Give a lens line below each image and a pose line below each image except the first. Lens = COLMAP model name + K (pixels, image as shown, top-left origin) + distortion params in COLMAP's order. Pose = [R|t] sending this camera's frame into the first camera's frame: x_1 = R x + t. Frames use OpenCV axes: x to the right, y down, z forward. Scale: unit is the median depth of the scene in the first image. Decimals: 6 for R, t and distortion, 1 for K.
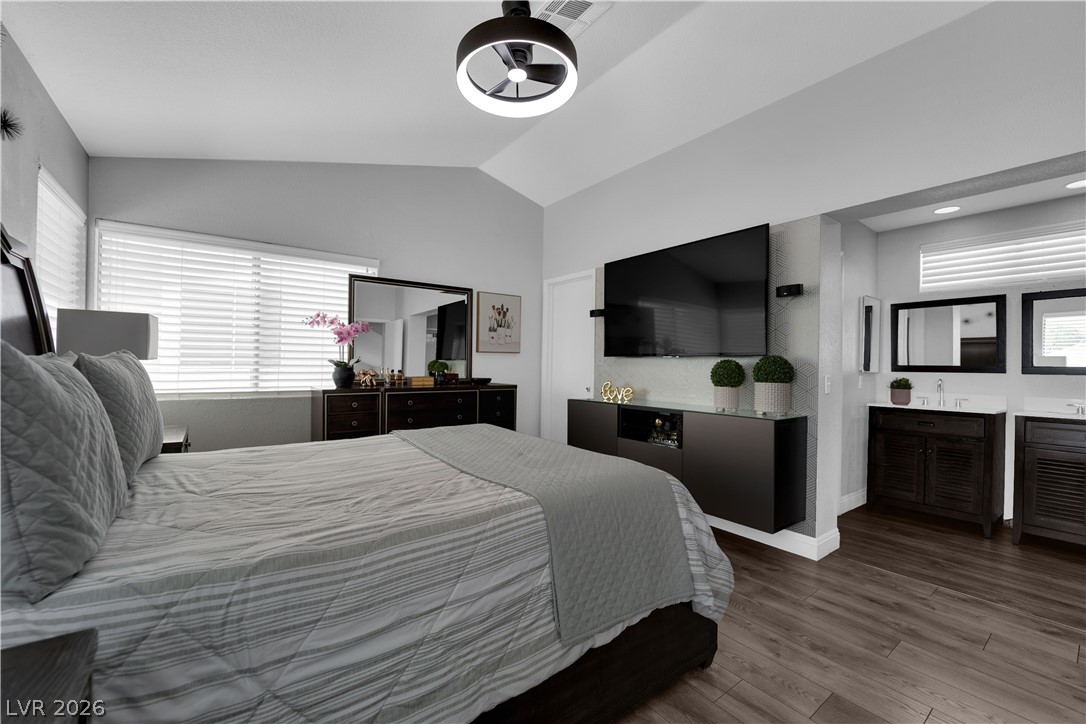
lens RADIAL K [[438.3, 0, 542.4], [0, 438.3, 362.2], [0, 0, 1]] dist [-0.012901, -0.001118]
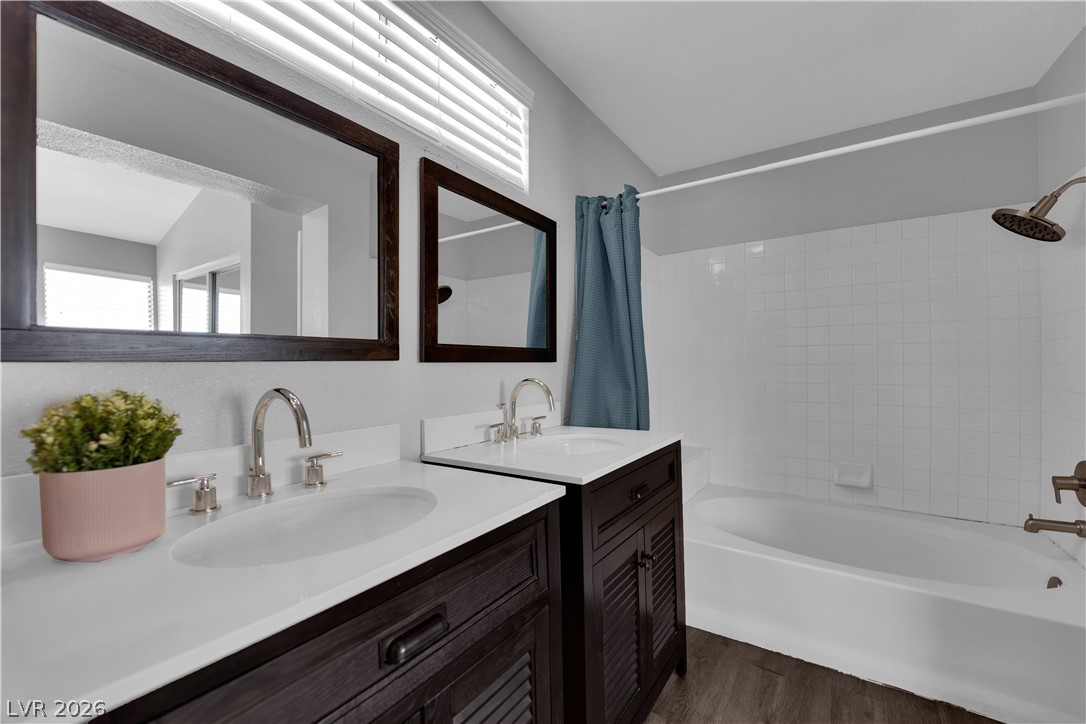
lens RADIAL K [[438.3, 0, 540.4], [0, 438.3, 358.6], [0, 0, 1]] dist [-0.012901, -0.001118]
pose [[-0.316627, -0.002022, 0.948548, 0.616635], [-0.009327, 0.999956, -0.000982, 0.019748], [-0.948504, -0.009158, -0.316632, 0.897443]]
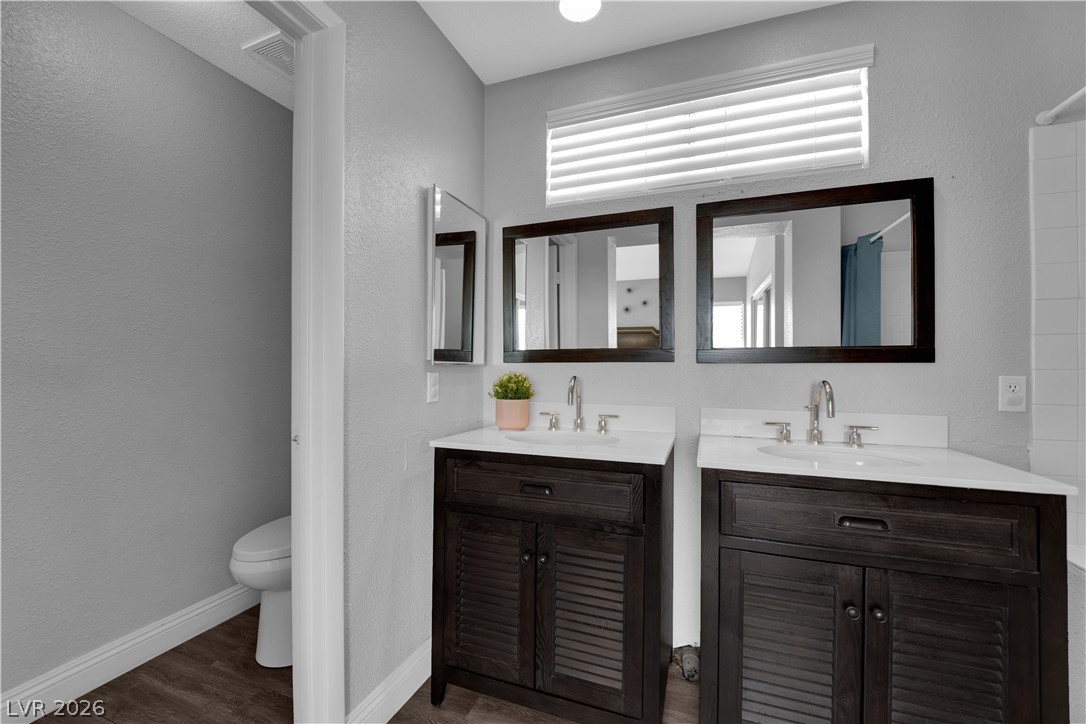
lens RADIAL K [[438.3, 0, 538.5], [0, 438.3, 363.2], [0, 0, 1]] dist [-0.012901, -0.001118]
pose [[0.836970, -0.008270, 0.547187, 0.593195], [0.004136, 0.999953, 0.008787, 0.018488], [-0.547234, -0.005091, 0.836964, 0.588326]]
